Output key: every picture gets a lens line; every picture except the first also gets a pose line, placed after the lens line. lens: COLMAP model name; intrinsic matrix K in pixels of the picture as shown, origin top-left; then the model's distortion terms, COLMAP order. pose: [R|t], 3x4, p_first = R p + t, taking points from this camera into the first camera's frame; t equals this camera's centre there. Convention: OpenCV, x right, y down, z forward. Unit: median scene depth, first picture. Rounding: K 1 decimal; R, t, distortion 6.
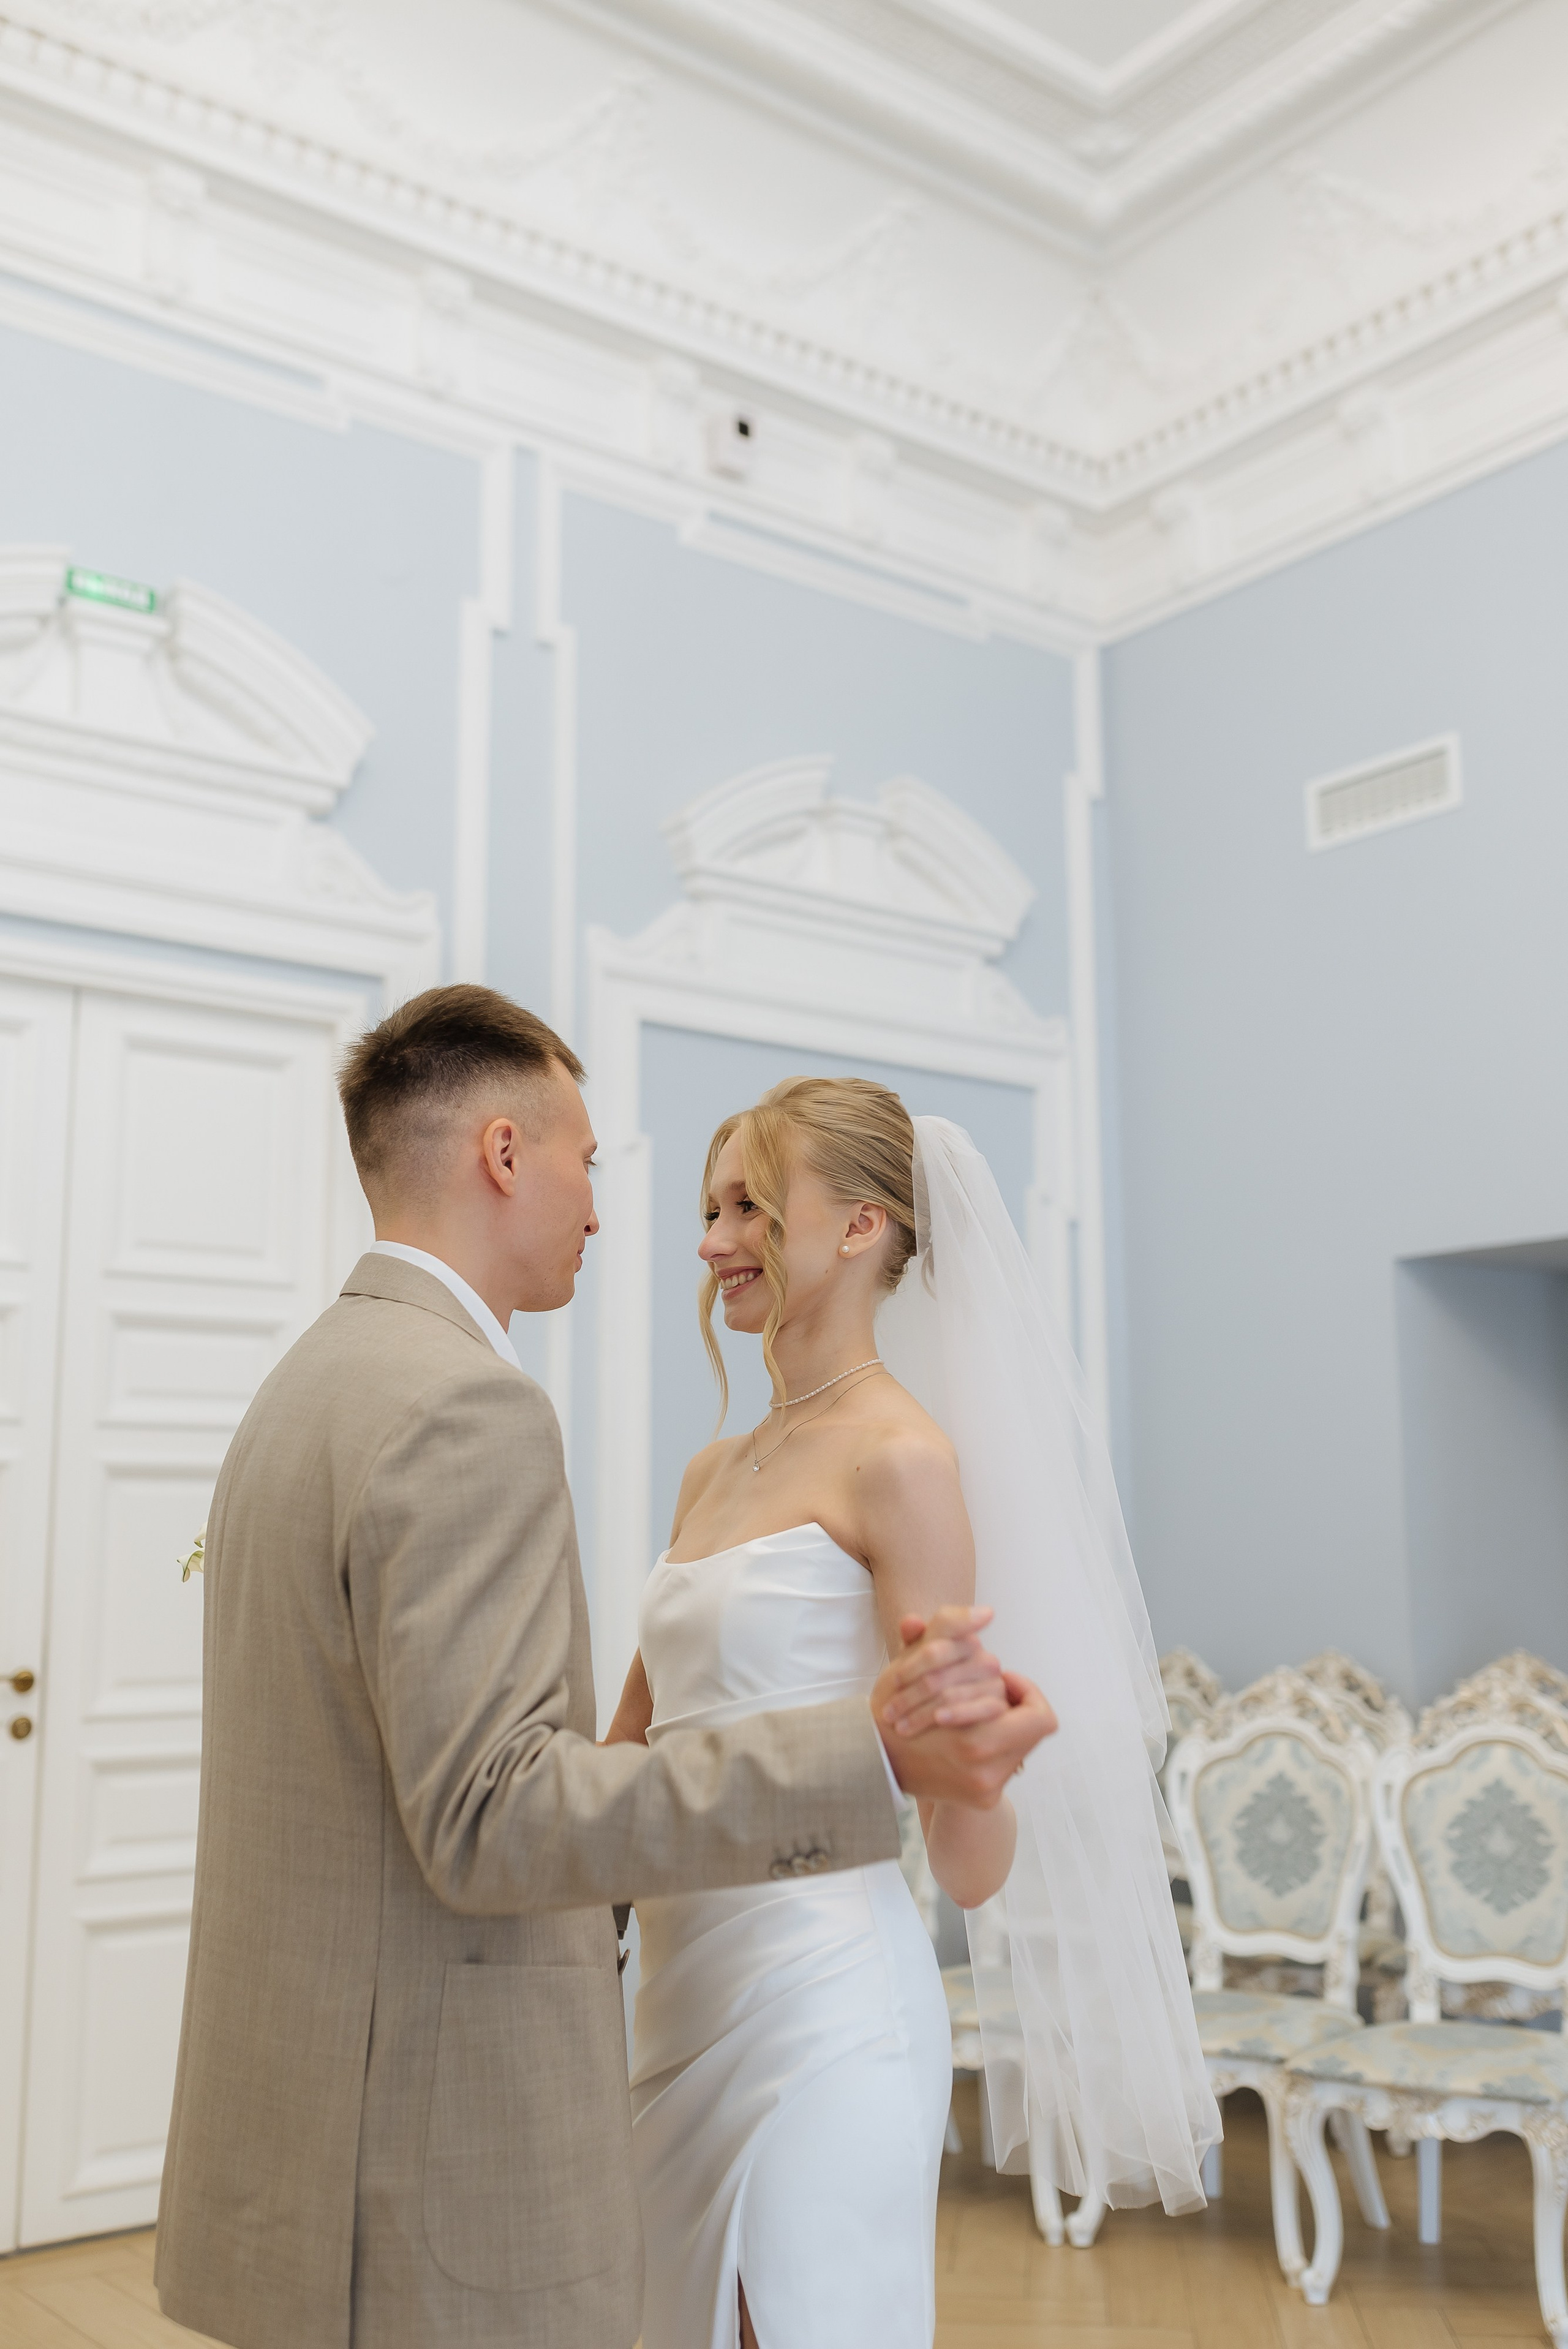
lens RADIAL K [[2227.8, 0, 784.0], [0, 2227.8, 1174.5], [0, 0, 1]] dist [0.002832, 0.002756]
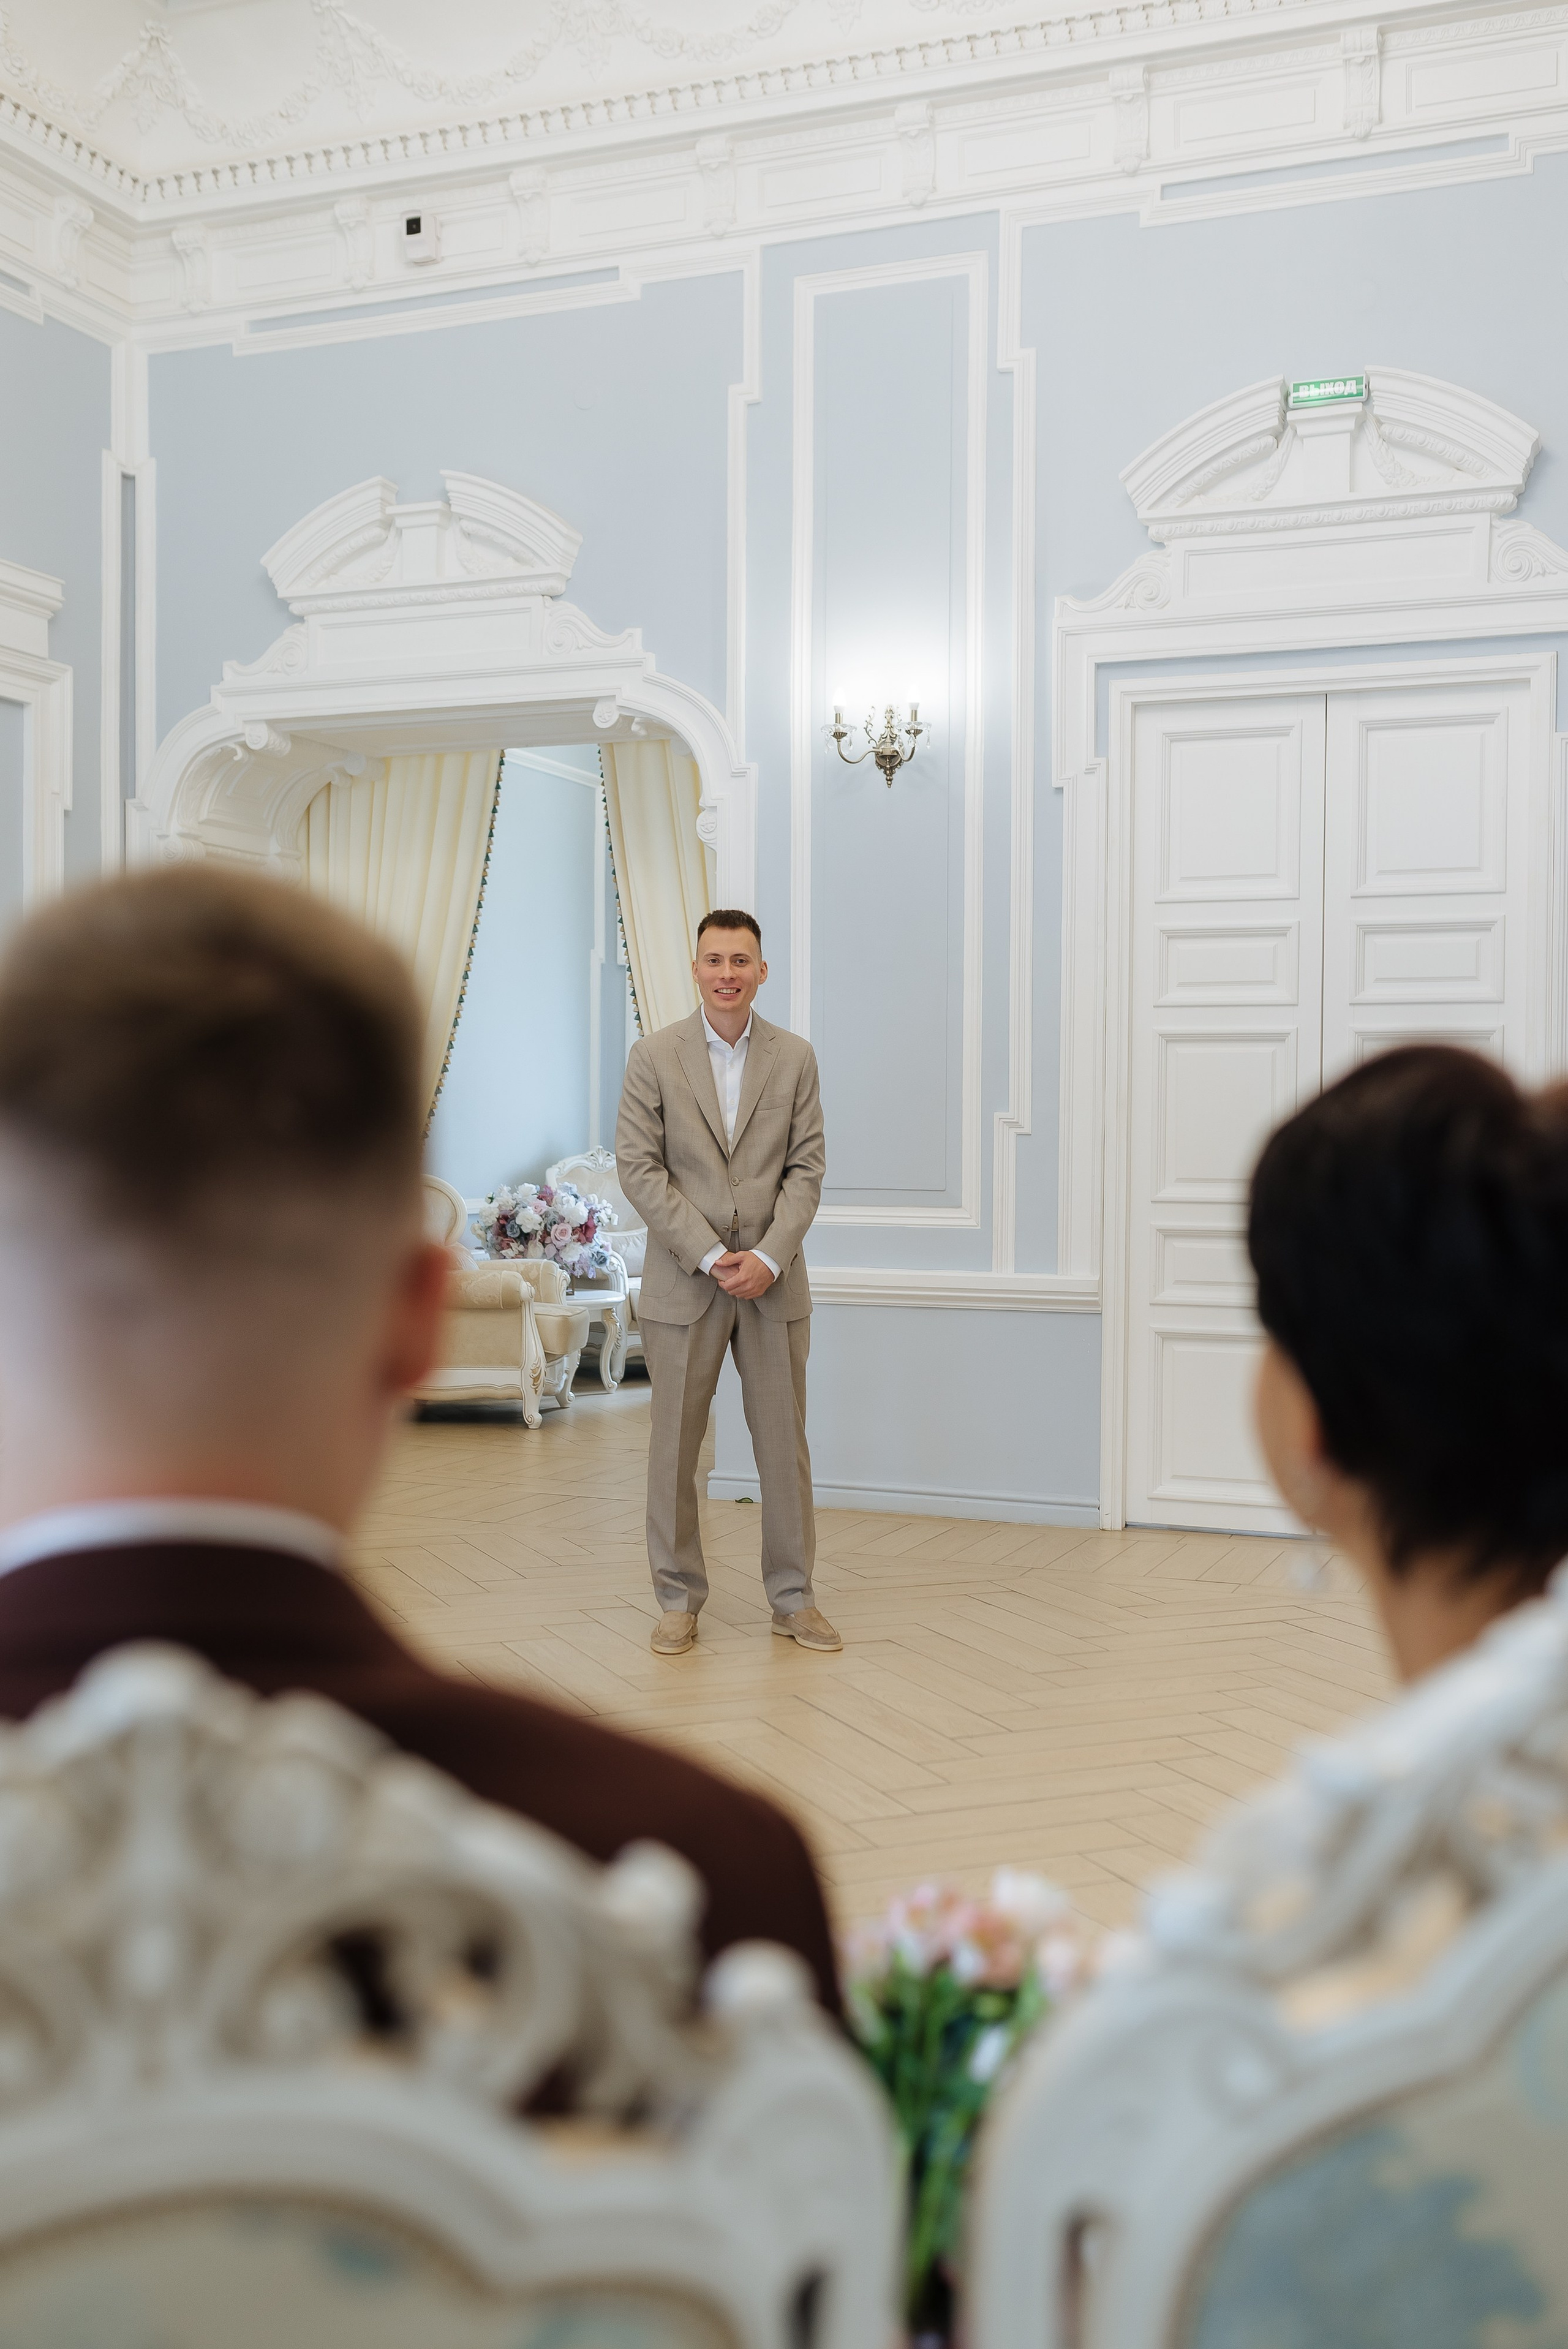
lens RADIAL K [[2315.2, 0, 784.0], [0, 2315.2, 1174.5], [0, 0, 1]] dist [0.003156, 0.008493]
pose [[0.511165, 0.026675, -0.859069, 0.664716], [0.137545, 0.984097, 0.112400, 0.002468], [0.848405, -0.175616, 0.499367, -0.057843]]
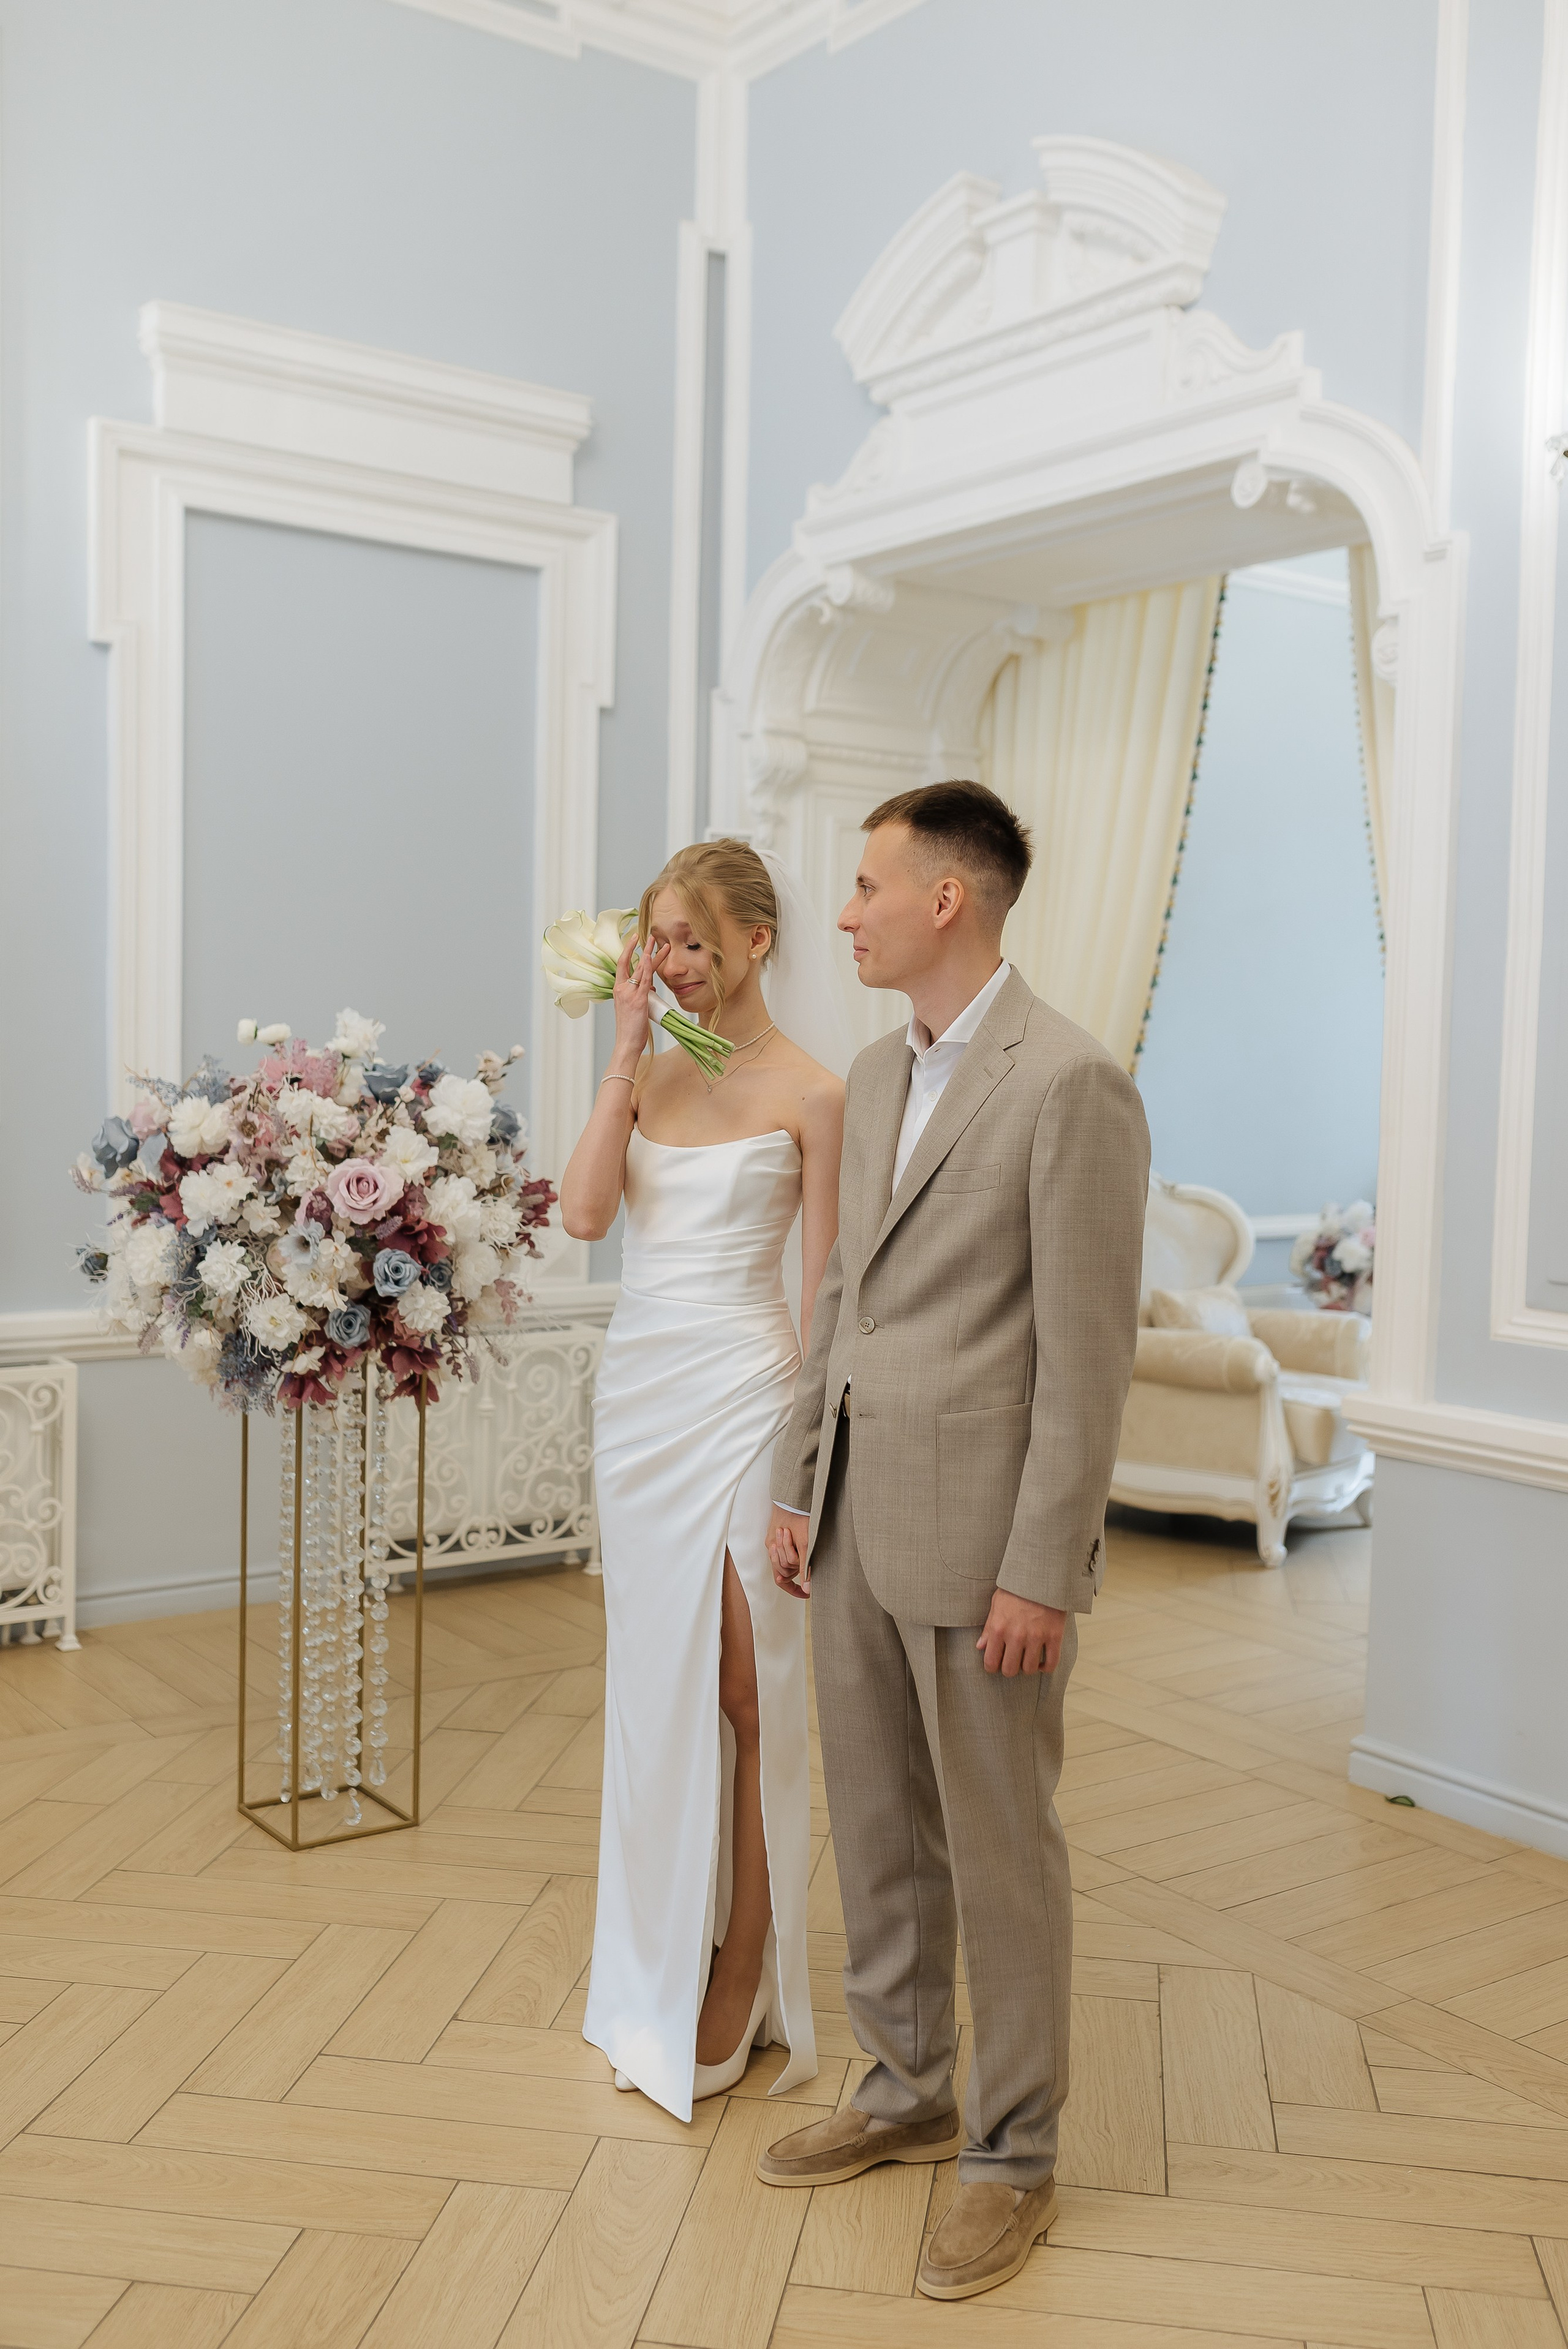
lens RADIAL K [[2227.8, 0, 784.0], [0, 2227.8, 1174.5], [0, 0, 1]] dist [0.002832, 0.002756]
pose [[-0.026614, 0.063106, -0.997652, 0.242349], [0.150758, 0.986844, 0.058401, 0.050707], [0.988212, -0.148850, -0.035777, 0.425018]]
